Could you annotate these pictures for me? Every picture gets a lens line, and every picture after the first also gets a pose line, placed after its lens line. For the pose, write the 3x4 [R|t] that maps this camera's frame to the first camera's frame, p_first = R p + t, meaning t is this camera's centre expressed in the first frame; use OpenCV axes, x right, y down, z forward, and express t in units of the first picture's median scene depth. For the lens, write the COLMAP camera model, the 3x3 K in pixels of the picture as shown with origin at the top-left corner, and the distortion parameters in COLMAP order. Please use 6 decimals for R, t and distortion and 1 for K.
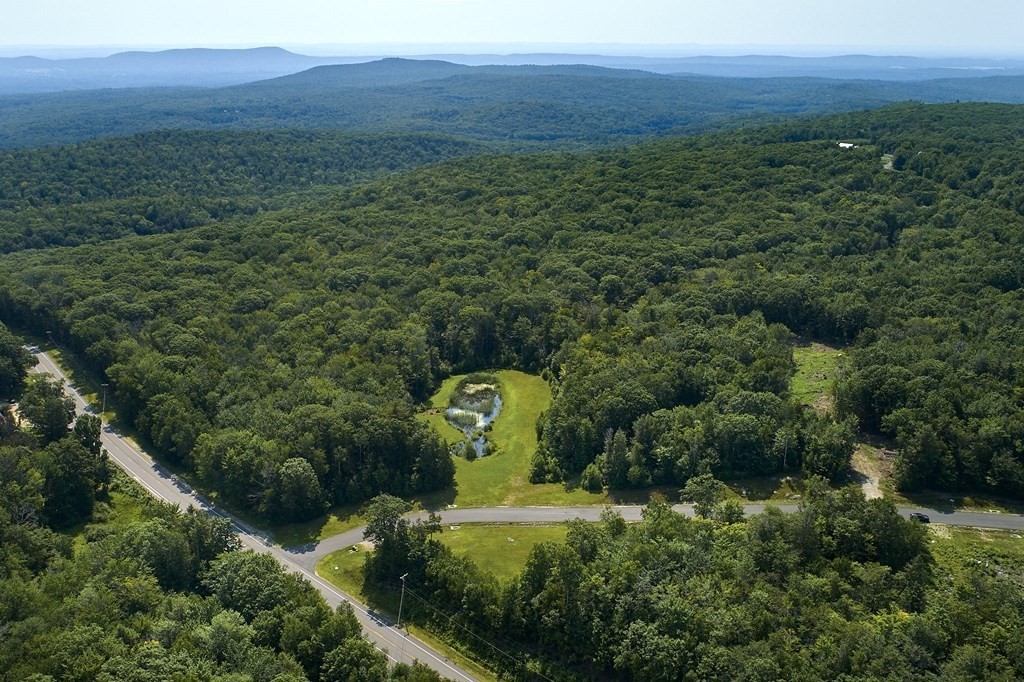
lens RADIAL K [[841.6, 0, 512.0], [0, 841.6, 341.0], [0, 0, 1]] dist [-0.012696, 0.001917]
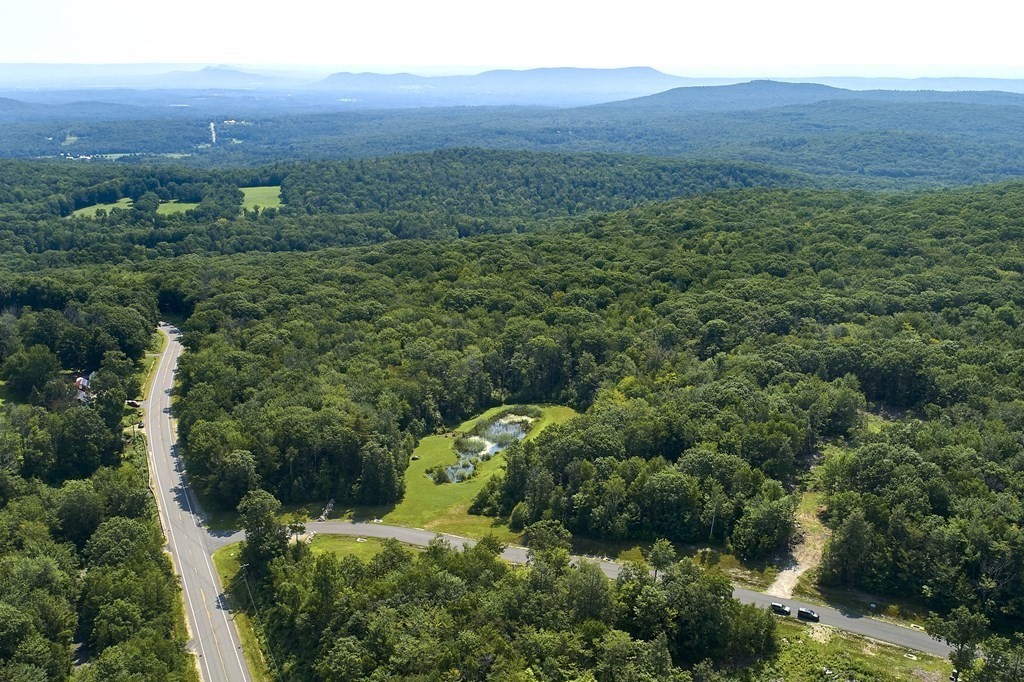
lens RADIAL K [[939.0, 0, 563.6], [0, 939.0, 341.6], [0, 0, 1]] dist [-0.008604, 0.002437]
pose [[0.942390, 0.101141, -0.318859, 0.237103], [-0.117825, 0.992472, -0.033424, -0.001801], [0.313078, 0.069068, 0.947213, -0.000407]]
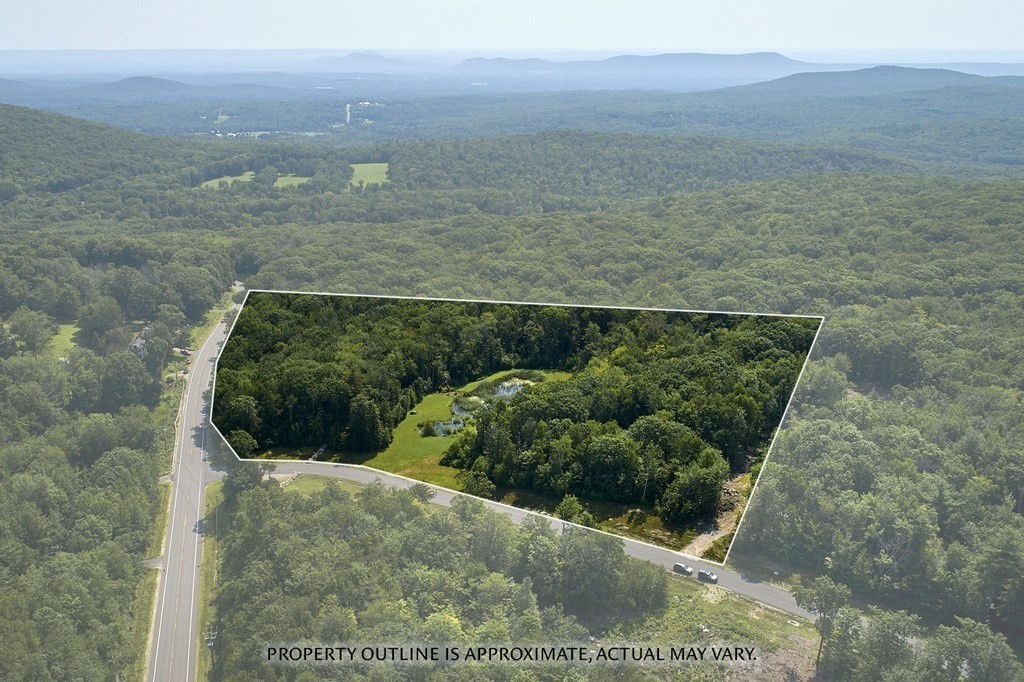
lens RADIAL K [[898.7, 0, 554.5], [0, 898.7, 341.1], [0, 0, 1]] dist [-0.007184, 0.003689]
pose [[0.885655, 0.148624, -0.439915, 0.325223], [-0.159938, 0.987060, 0.011482, -0.009243], [0.435930, 0.060190, 0.897966, 0.026633]]
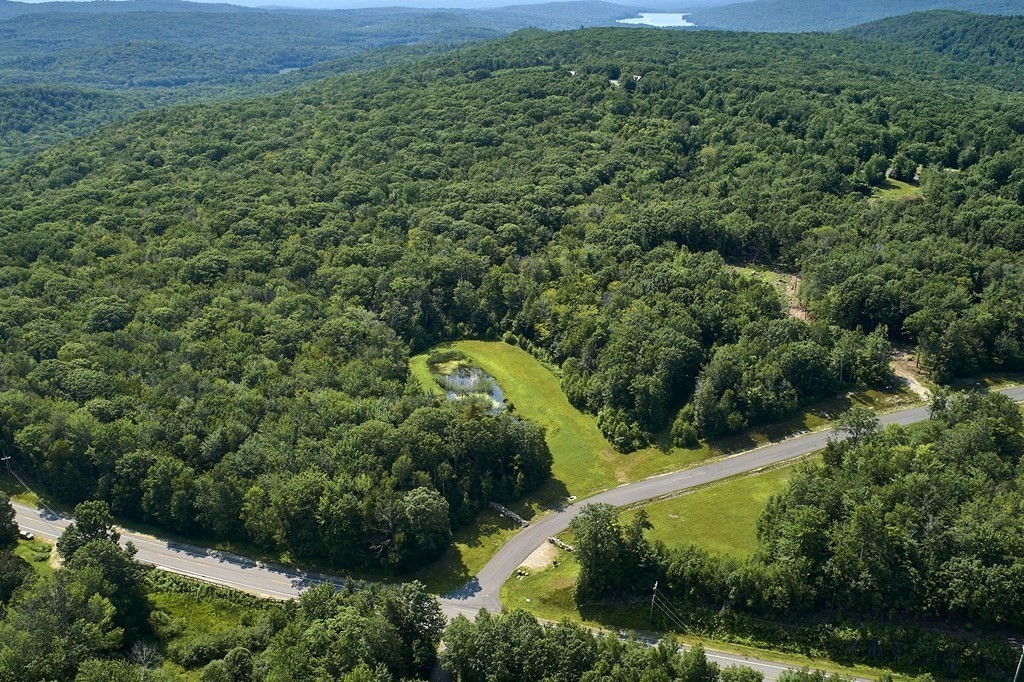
lens RADIAL K [[841.6, 0, 512.0], [0, 841.6, 341.0], [0, 0, 1]] dist [-0.012696, 0.001917]
pose [[0.901773, -0.177822, 0.393935, -0.231201], [0.149266, 0.983495, 0.102258, -0.037309], [-0.405617, -0.033412, 0.913432, 0.100551]]
